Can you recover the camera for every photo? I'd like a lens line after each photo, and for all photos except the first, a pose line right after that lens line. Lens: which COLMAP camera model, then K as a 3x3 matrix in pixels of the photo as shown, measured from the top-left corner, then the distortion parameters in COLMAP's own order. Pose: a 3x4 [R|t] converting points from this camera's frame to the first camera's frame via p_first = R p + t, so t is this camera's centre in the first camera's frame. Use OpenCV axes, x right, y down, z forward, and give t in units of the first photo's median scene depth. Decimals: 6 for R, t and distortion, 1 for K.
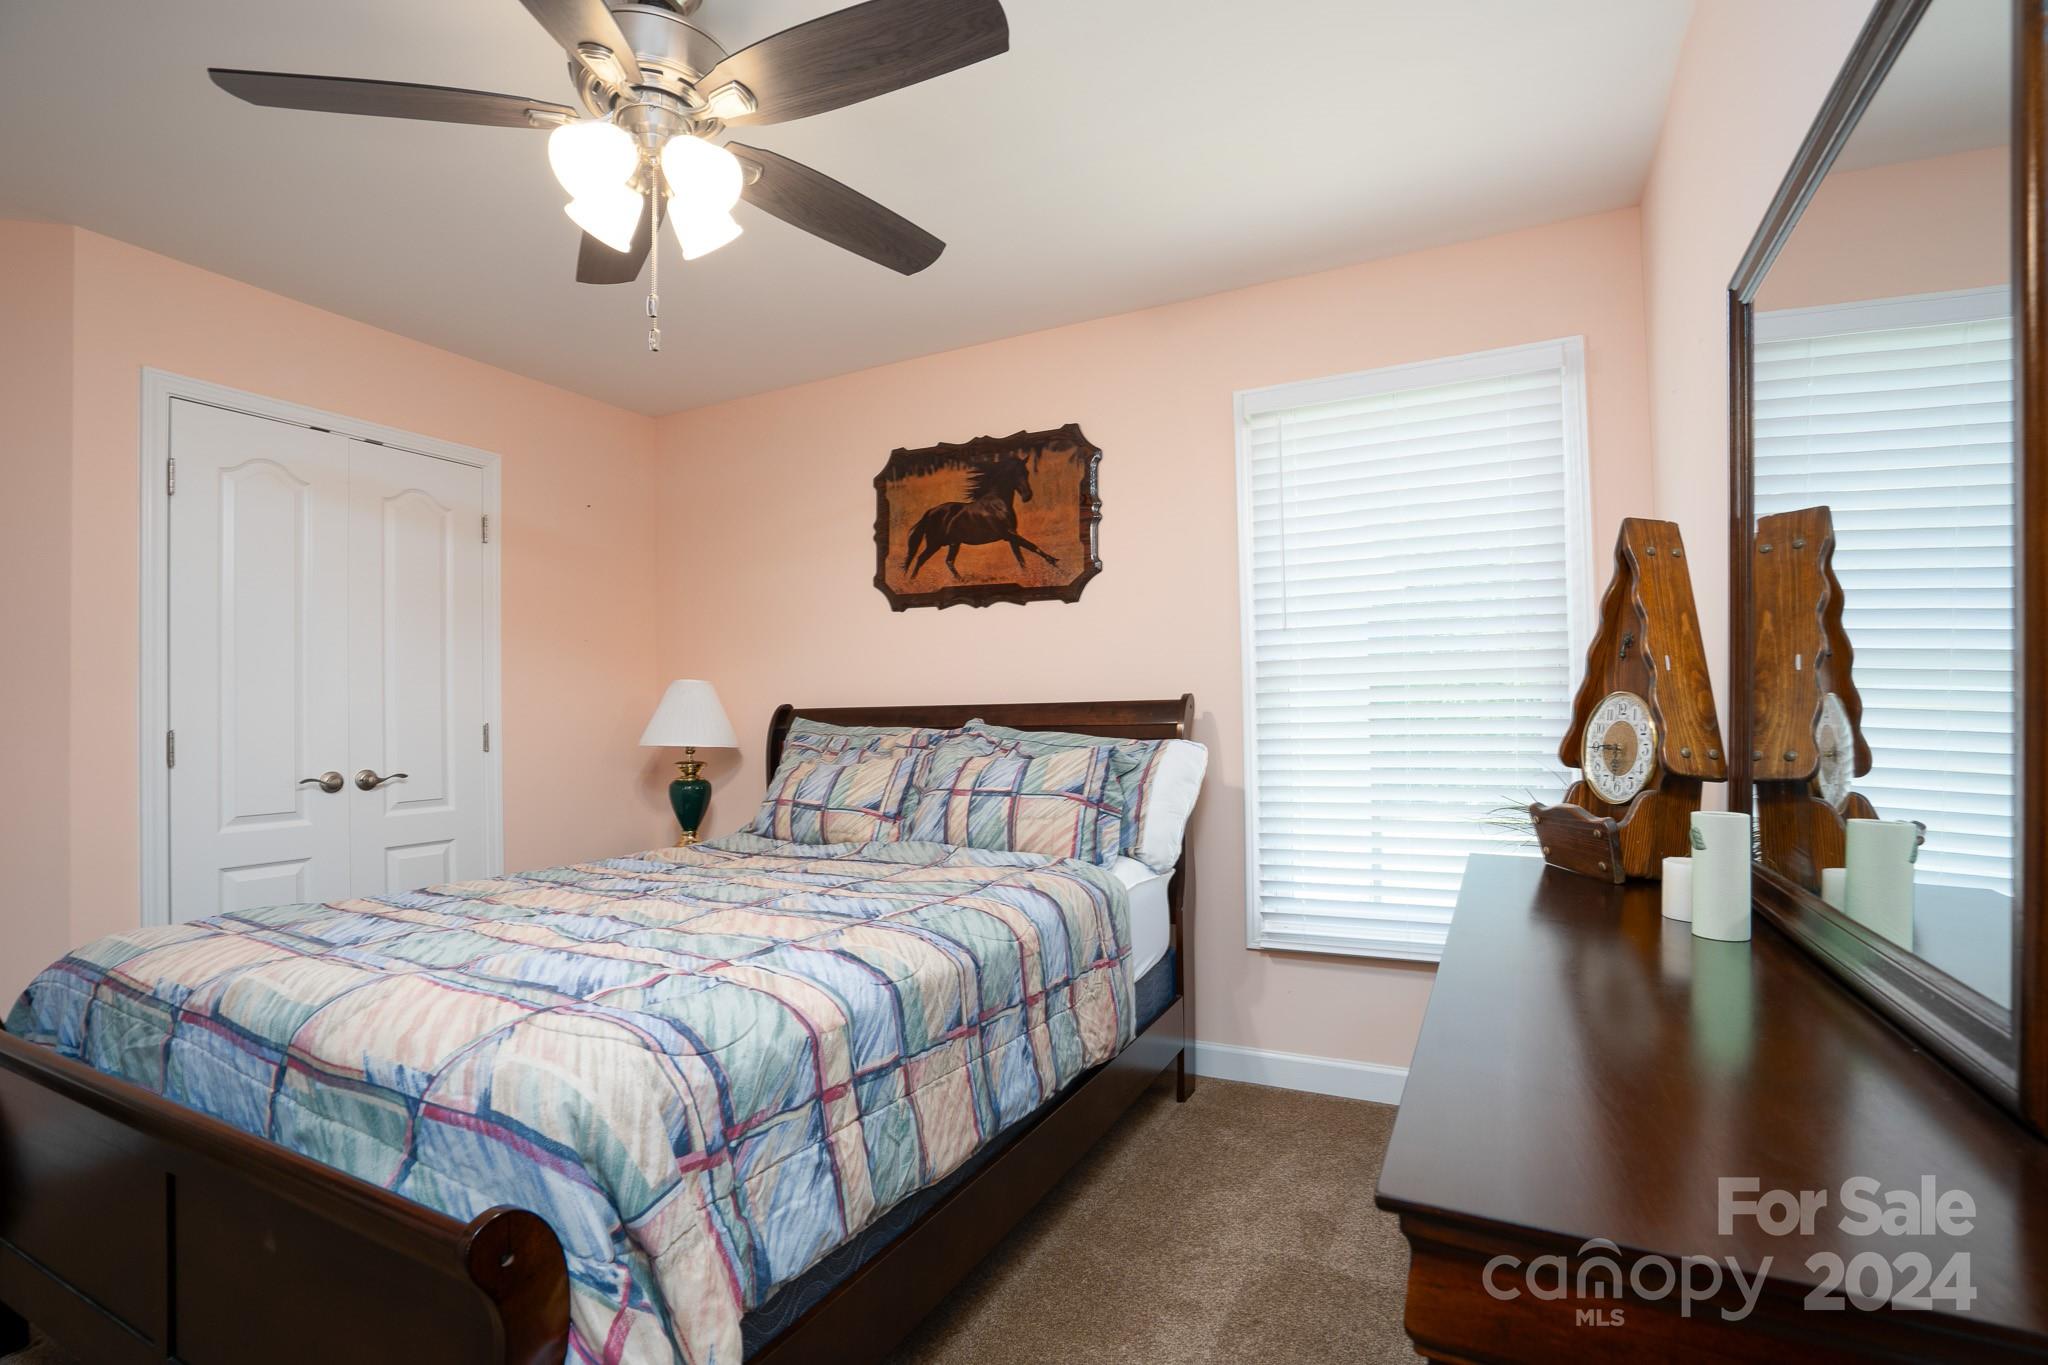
lens RADIAL K [[966.5, 0, 1027.7], [0, 966.5, 698.6], [0, 0, 1]] dist [-0.052141, 0.016131]
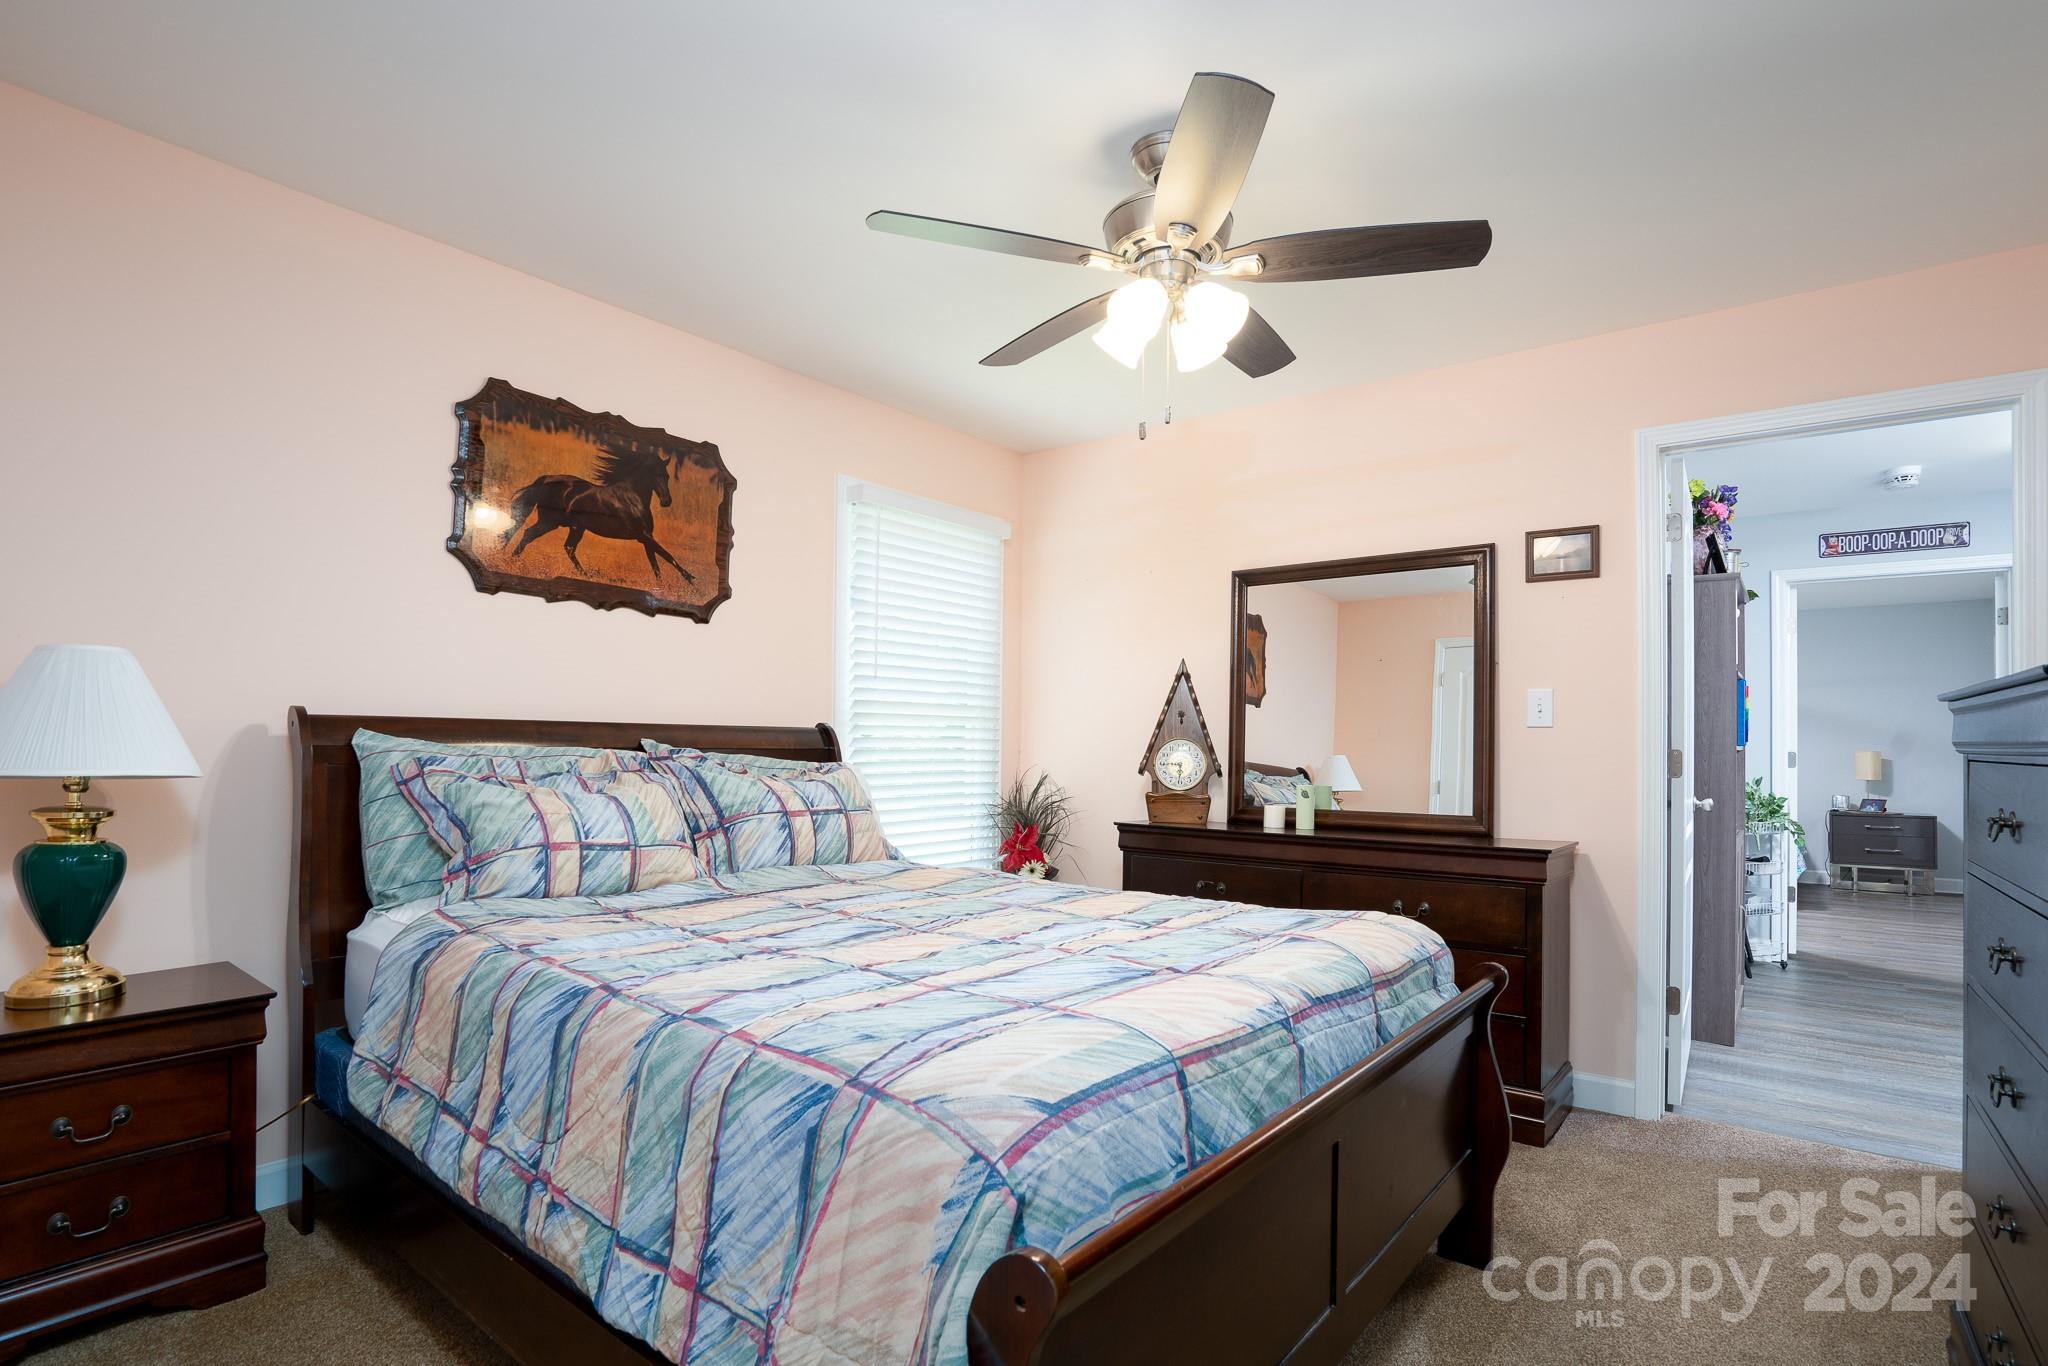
lens RADIAL K [[966.5, 0, 1082.5], [0, 966.5, 745.7], [0, 0, 1]] dist [-0.052141, 0.016131]
pose [[0.176179, 0.018097, 0.984192, -0.829988], [-0.034566, 0.999328, -0.012187, 0.022765], [-0.983751, -0.031873, 0.176687, 0.435653]]
